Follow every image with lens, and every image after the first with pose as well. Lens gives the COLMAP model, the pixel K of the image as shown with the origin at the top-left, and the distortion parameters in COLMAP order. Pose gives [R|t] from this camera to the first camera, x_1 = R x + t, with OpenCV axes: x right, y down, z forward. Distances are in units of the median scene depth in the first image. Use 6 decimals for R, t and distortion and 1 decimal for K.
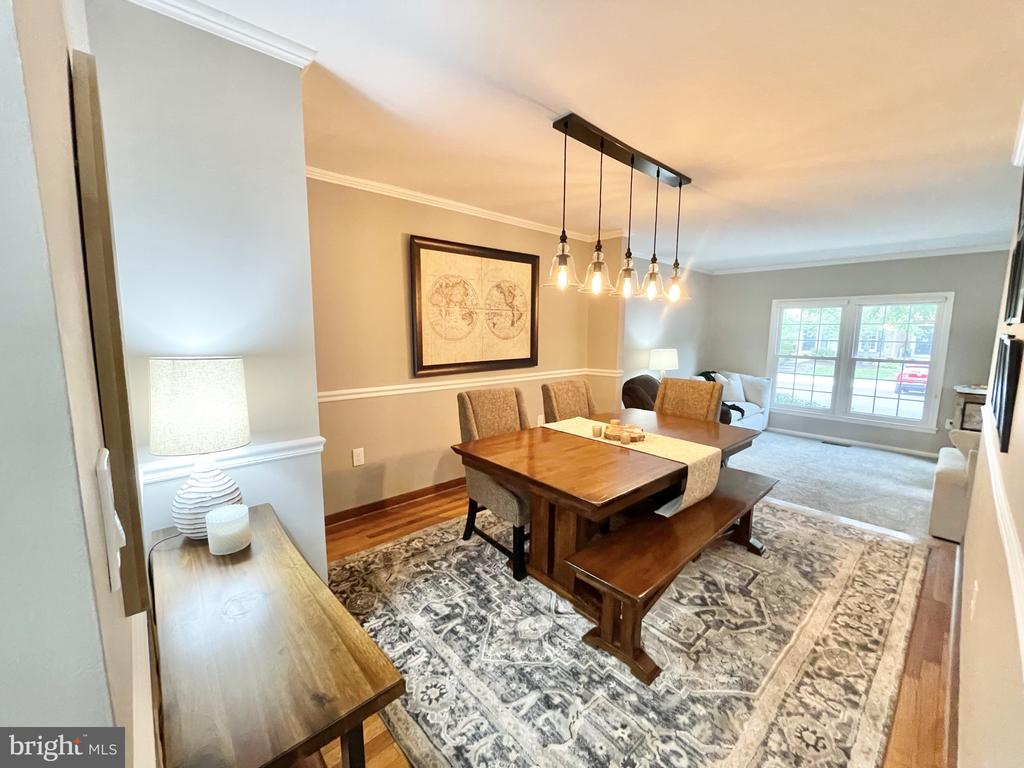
lens RADIAL K [[414.2, 0, 501.7], [0, 414.2, 384.2], [0, 0, 1]] dist [-0.001870, -0.000449]
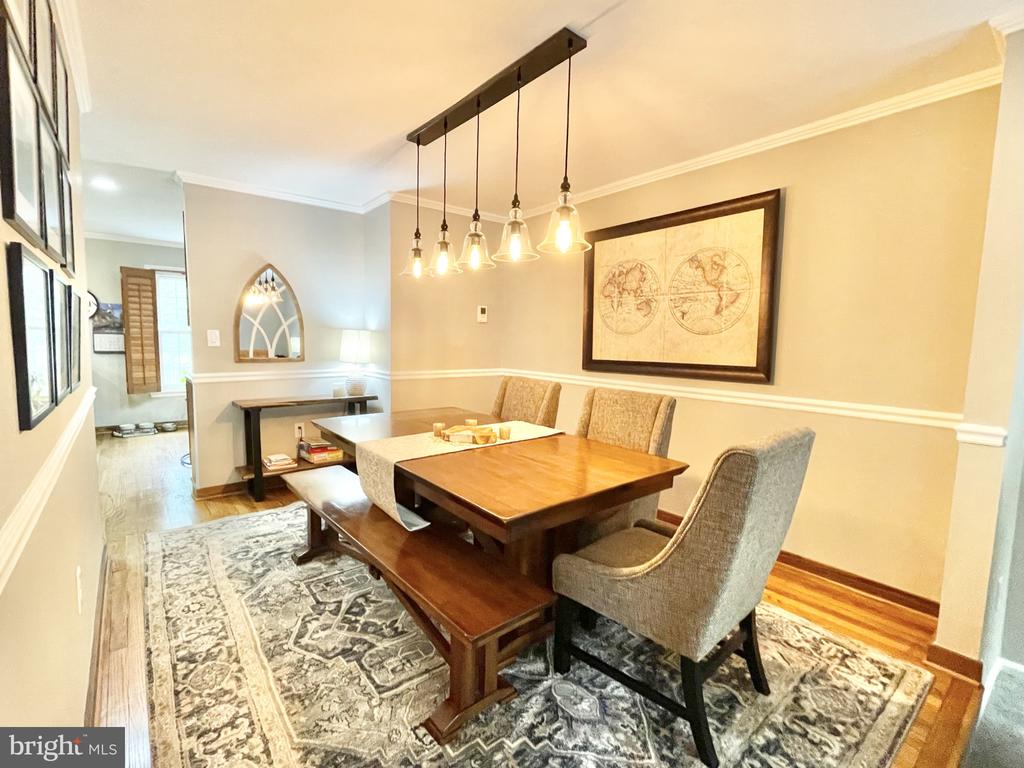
lens RADIAL K [[466.8, 0, 502.2], [0, 466.8, 380.1], [0, 0, 1]] dist [-0.002759, -0.000999]
pose [[-0.051080, 0.076207, -0.995783, 0.926832], [-0.156526, 0.984151, 0.083346, -0.055052], [0.986352, 0.160123, -0.038342, 0.836177]]
